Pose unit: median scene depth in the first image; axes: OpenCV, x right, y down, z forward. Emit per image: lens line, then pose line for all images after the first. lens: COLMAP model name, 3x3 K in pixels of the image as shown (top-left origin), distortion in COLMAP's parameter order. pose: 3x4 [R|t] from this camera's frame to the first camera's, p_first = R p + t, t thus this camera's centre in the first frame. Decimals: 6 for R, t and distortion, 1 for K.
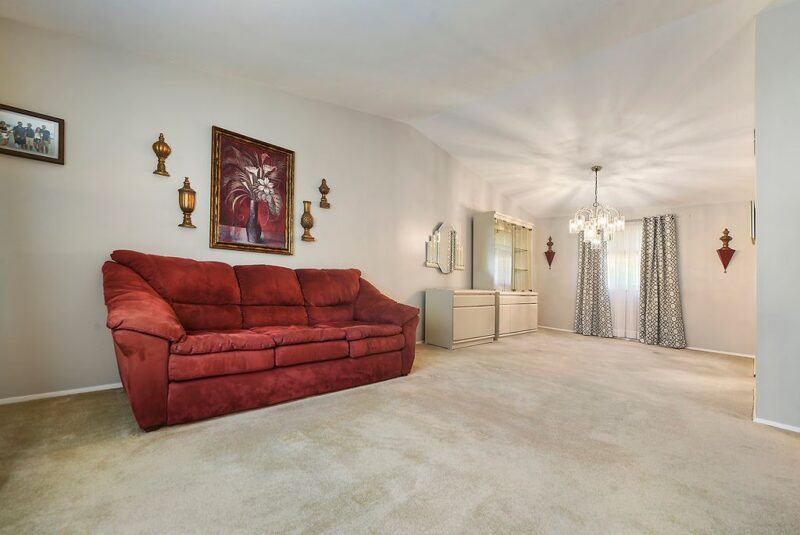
lens RADIAL K [[328.9, 0, 372.8], [0, 328.9, 264.0], [0, 0, 1]] dist [0.000159, 0.000069]
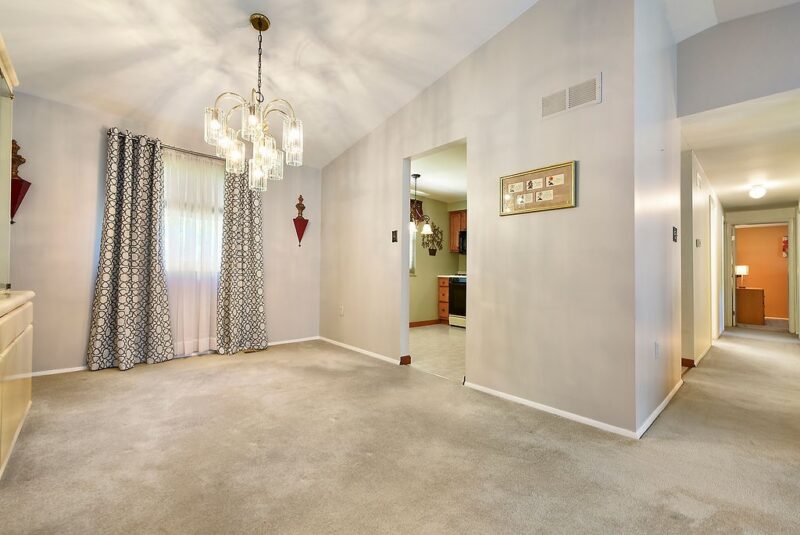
lens RADIAL K [[350.3, 0, 400.8], [0, 350.3, 263.4], [0, 0, 1]] dist [0.000555, -0.000007]
pose [[-0.038279, -0.022685, 0.999010, 0.141862], [-0.059166, 0.998040, 0.020396, 0.033405], [-0.997514, -0.058327, -0.039546, 0.715621]]
